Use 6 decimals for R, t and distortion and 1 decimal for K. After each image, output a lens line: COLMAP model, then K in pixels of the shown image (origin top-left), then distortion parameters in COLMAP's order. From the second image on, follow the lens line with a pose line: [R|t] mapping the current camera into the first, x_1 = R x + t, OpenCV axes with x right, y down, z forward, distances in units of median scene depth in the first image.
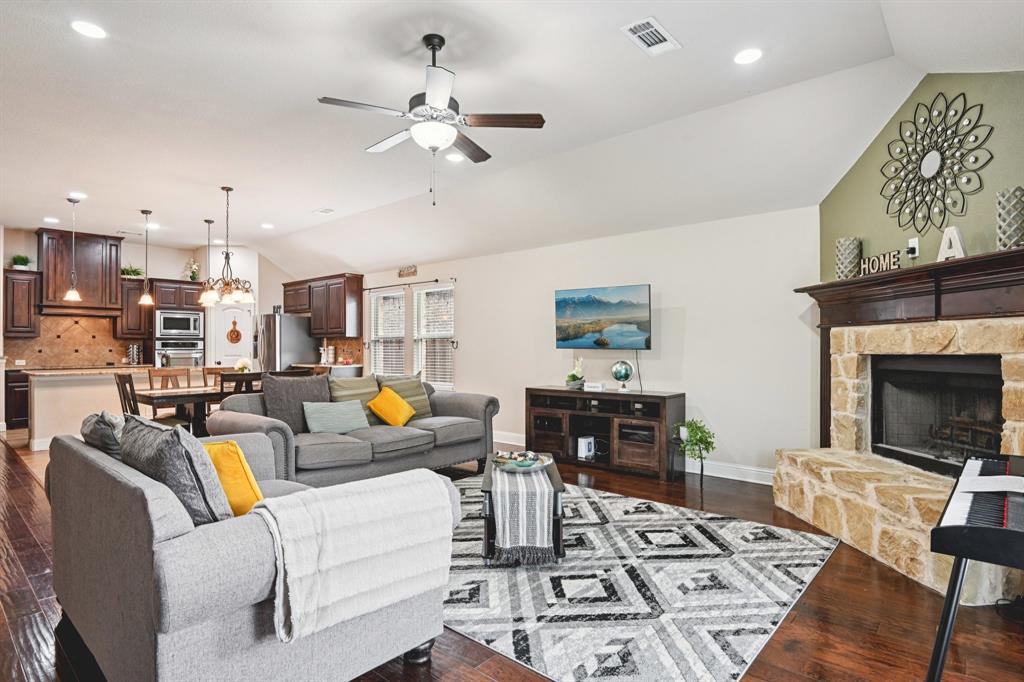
lens RADIAL K [[539.1, 0, 513.8], [0, 539.1, 342.1], [0, 0, 1]] dist [0.003816, -0.000531]
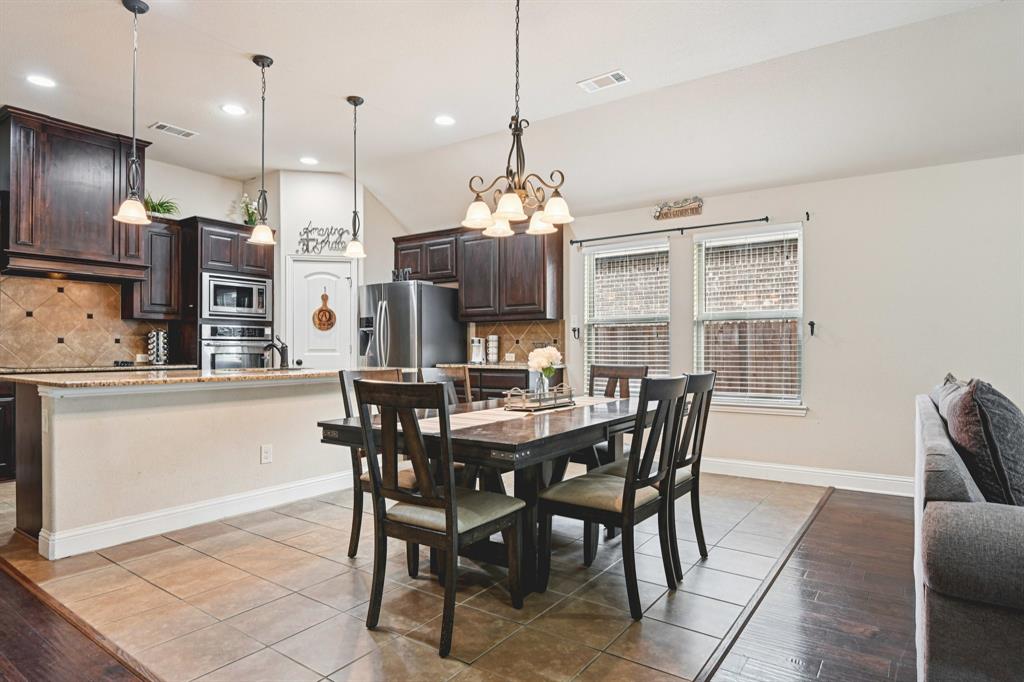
lens RADIAL K [[579.3, 0, 511.8], [0, 579.3, 349.2], [0, 0, 1]] dist [0.007439, 0.001023]
pose [[0.993978, 0.004135, 0.109506, -0.400412], [-0.005017, 0.999957, 0.007778, 0.018076], [-0.109469, -0.008280, 0.993956, 0.339597]]
